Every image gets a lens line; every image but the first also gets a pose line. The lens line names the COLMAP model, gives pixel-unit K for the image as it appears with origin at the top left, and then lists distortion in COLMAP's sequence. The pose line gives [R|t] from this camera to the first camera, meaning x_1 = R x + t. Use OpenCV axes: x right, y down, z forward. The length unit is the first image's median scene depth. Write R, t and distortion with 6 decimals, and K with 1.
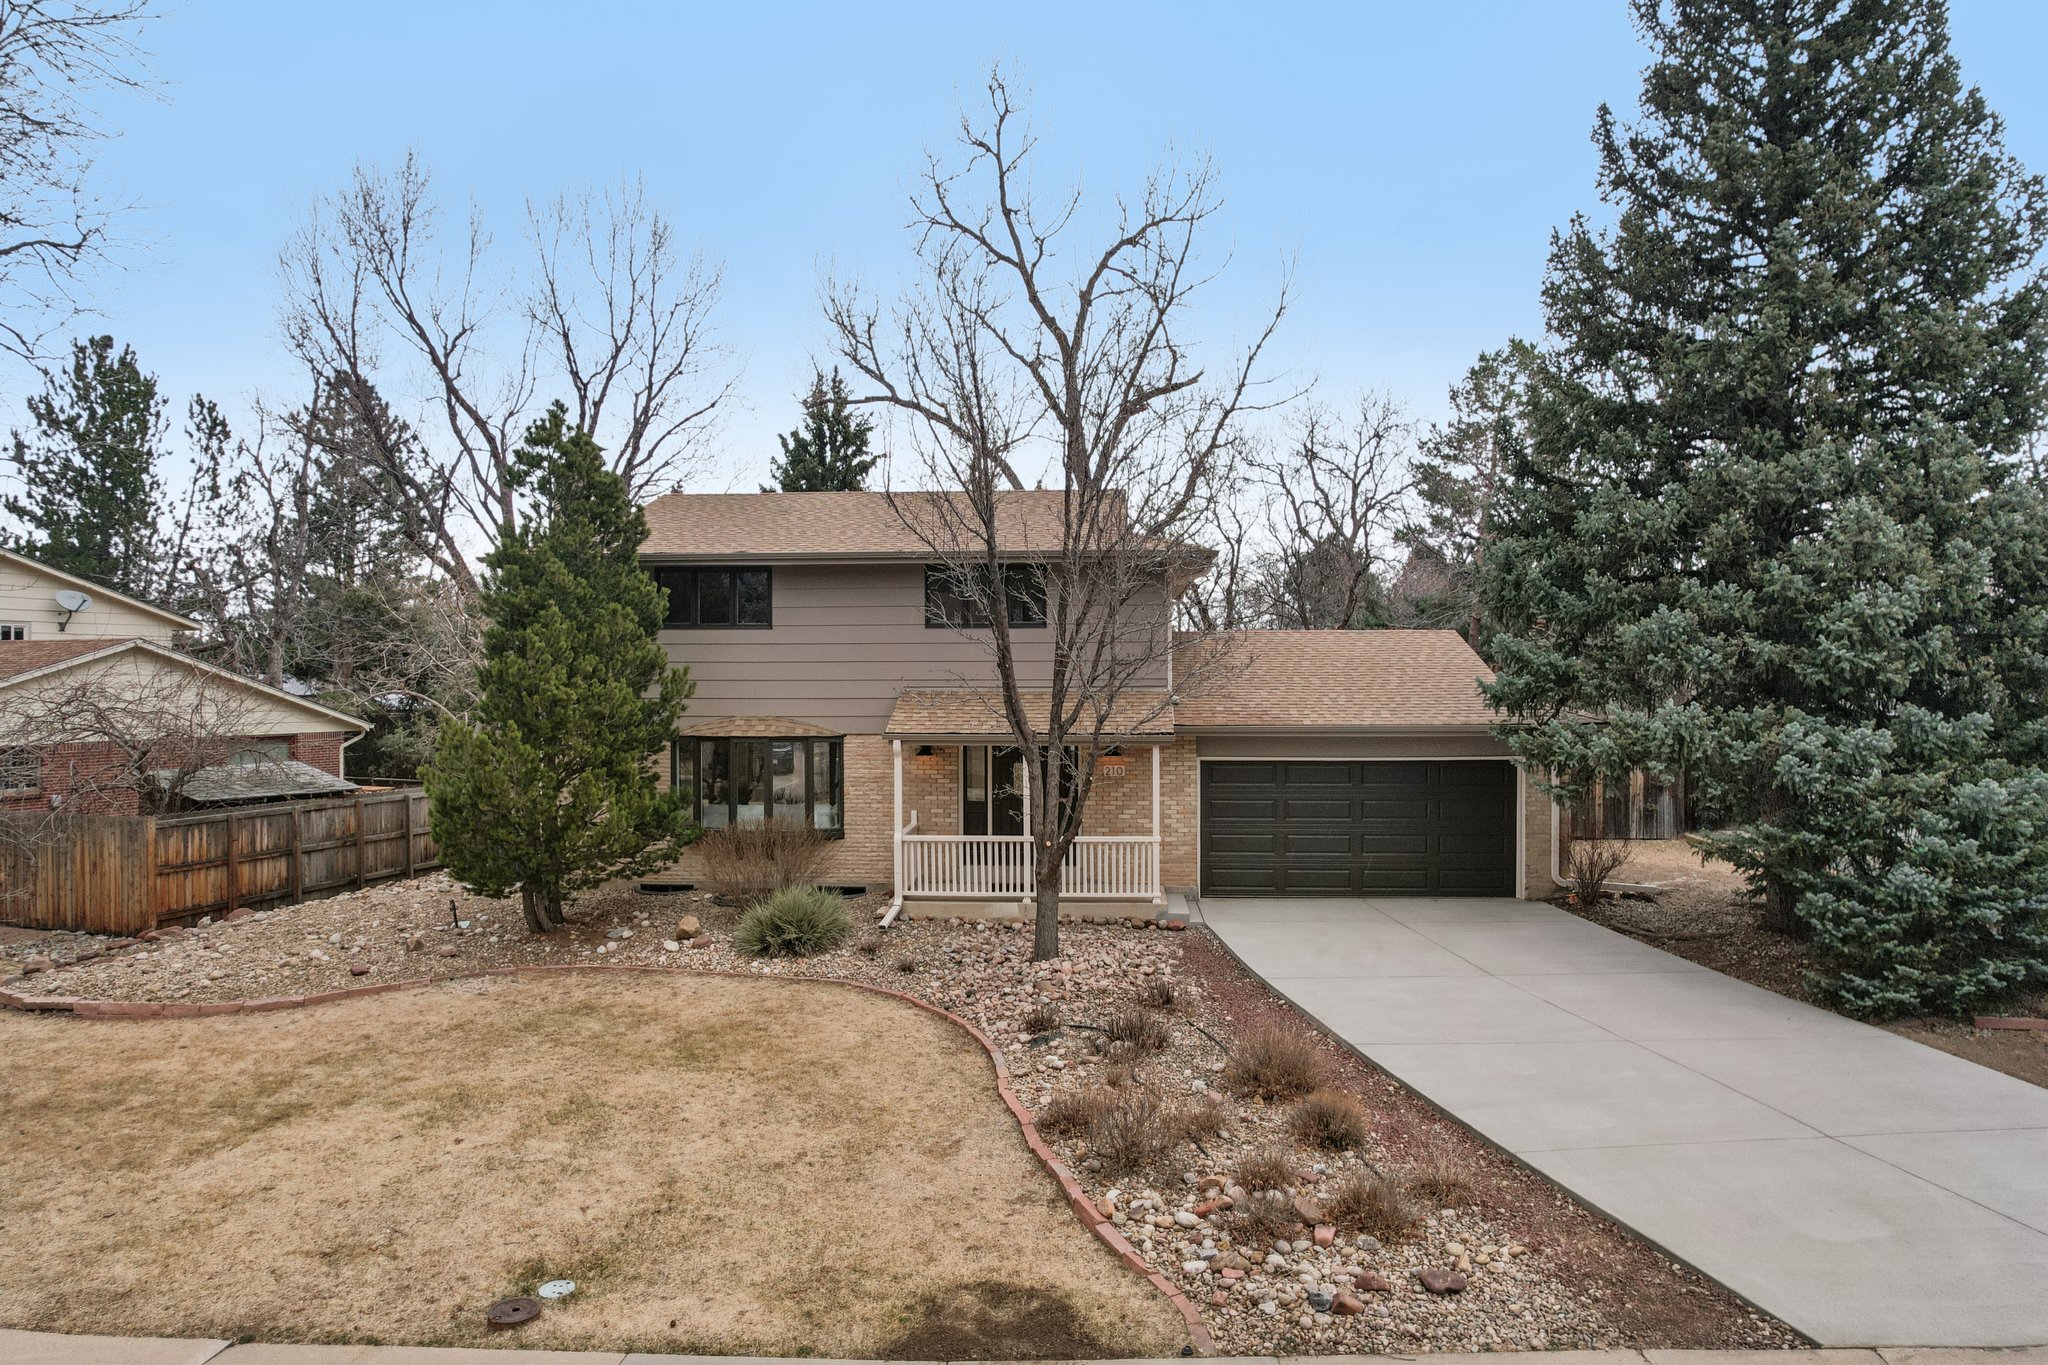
lens RADIAL K [[1323.5, 0, 1034.1], [0, 1323.5, 676.8], [0, 0, 1]] dist [-0.089618, 0.084403]
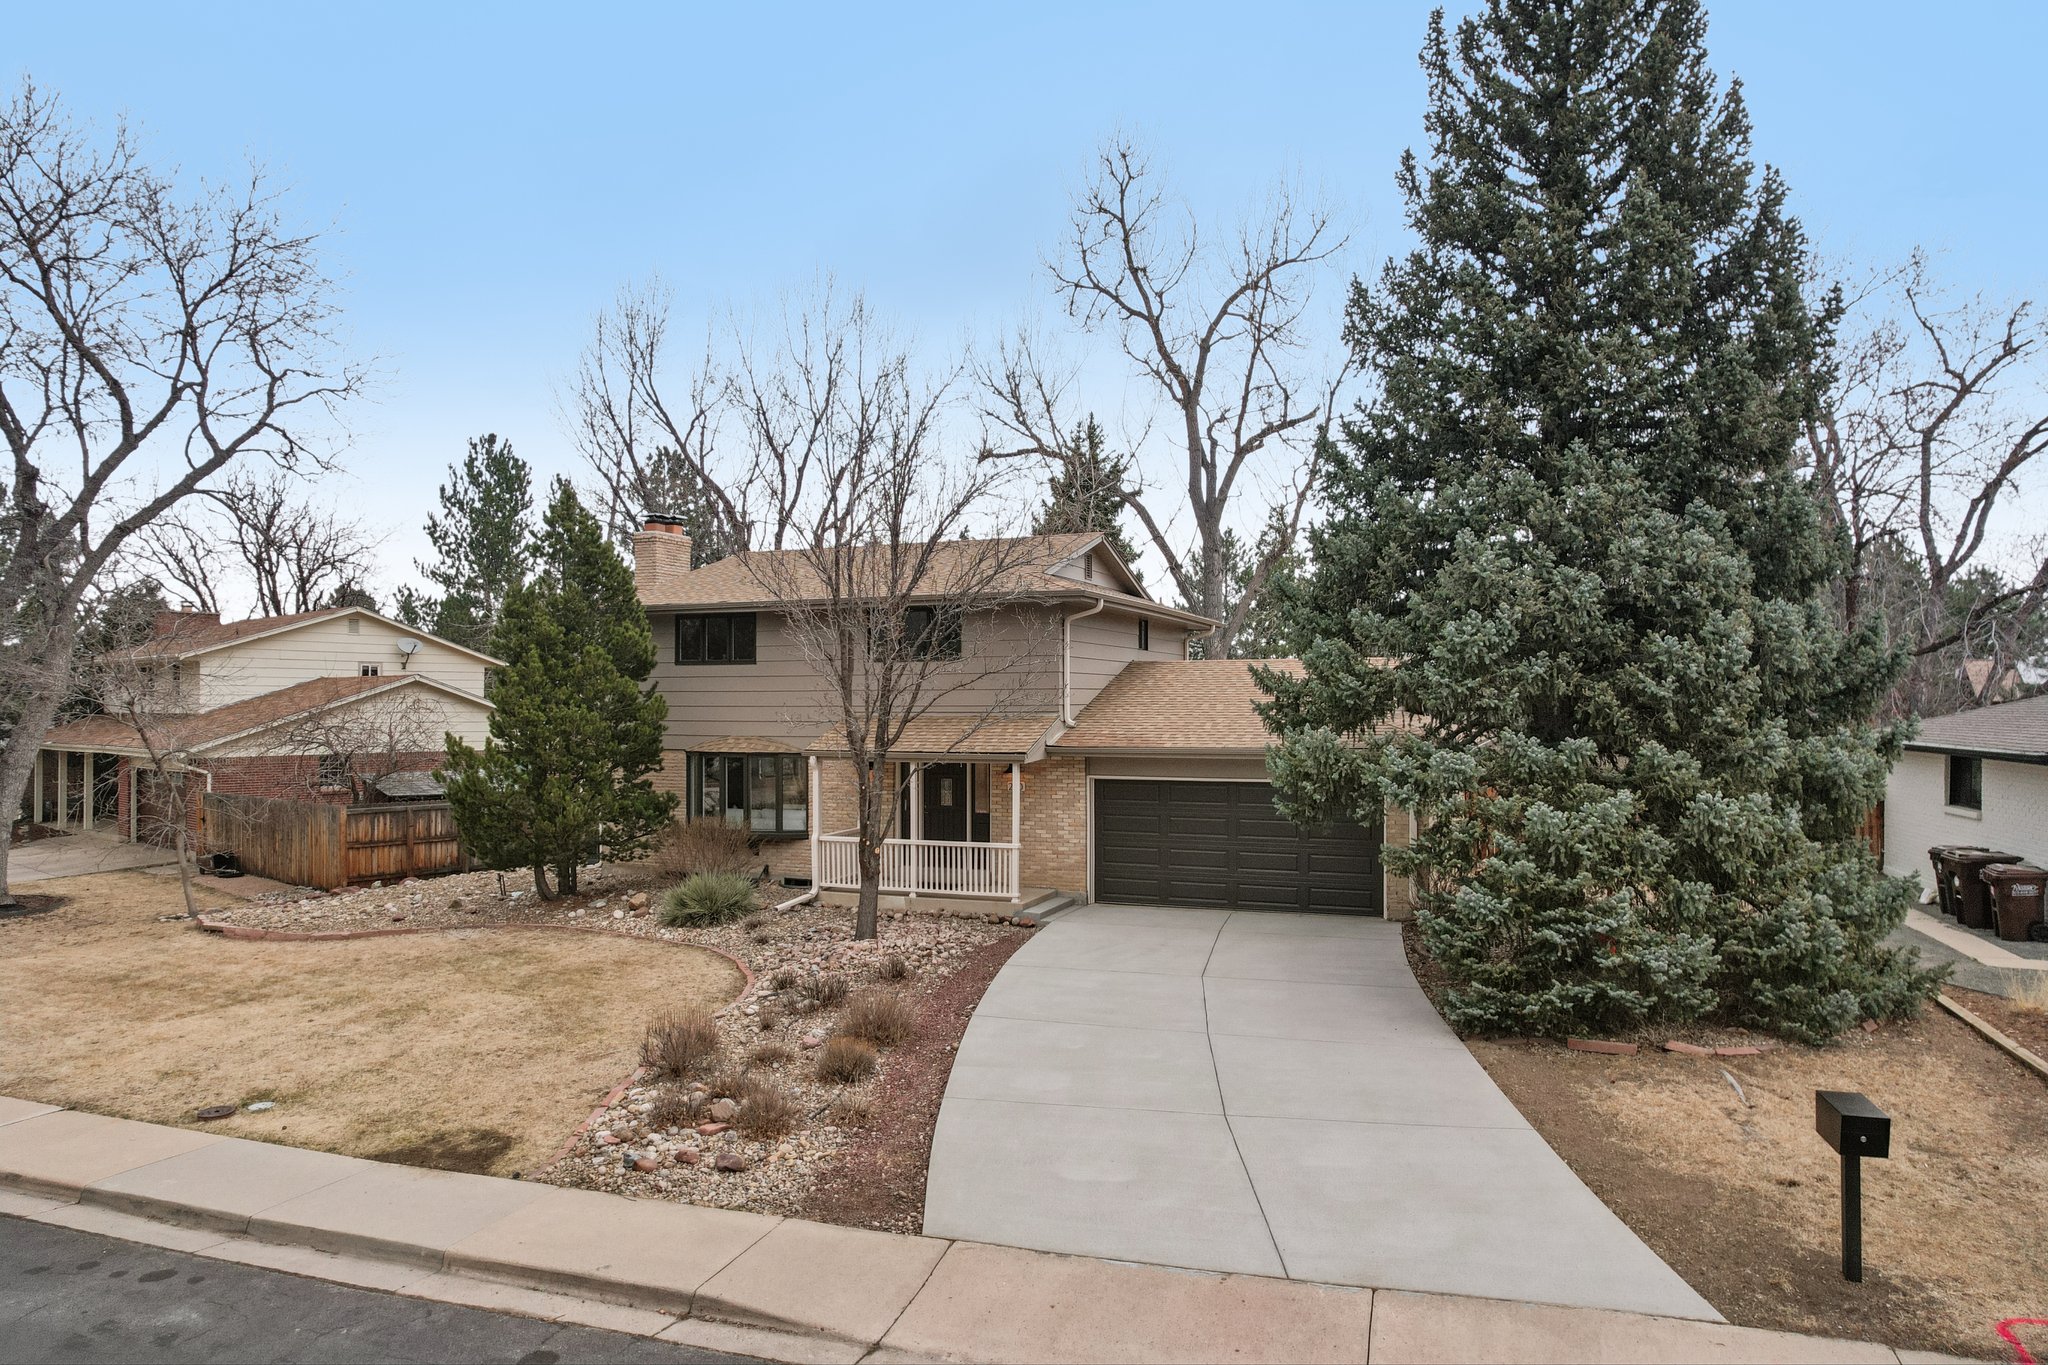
lens RADIAL K [[1323.5, 0, 1034.1], [0, 1323.5, 676.8], [0, 0, 1]] dist [-0.089618, 0.084403]
pose [[0.946918, -0.007392, -0.321389, 0.472811], [0.000720, 0.999782, -0.020875, 0.000898], [0.321473, 0.019535, 0.946717, -0.074095]]
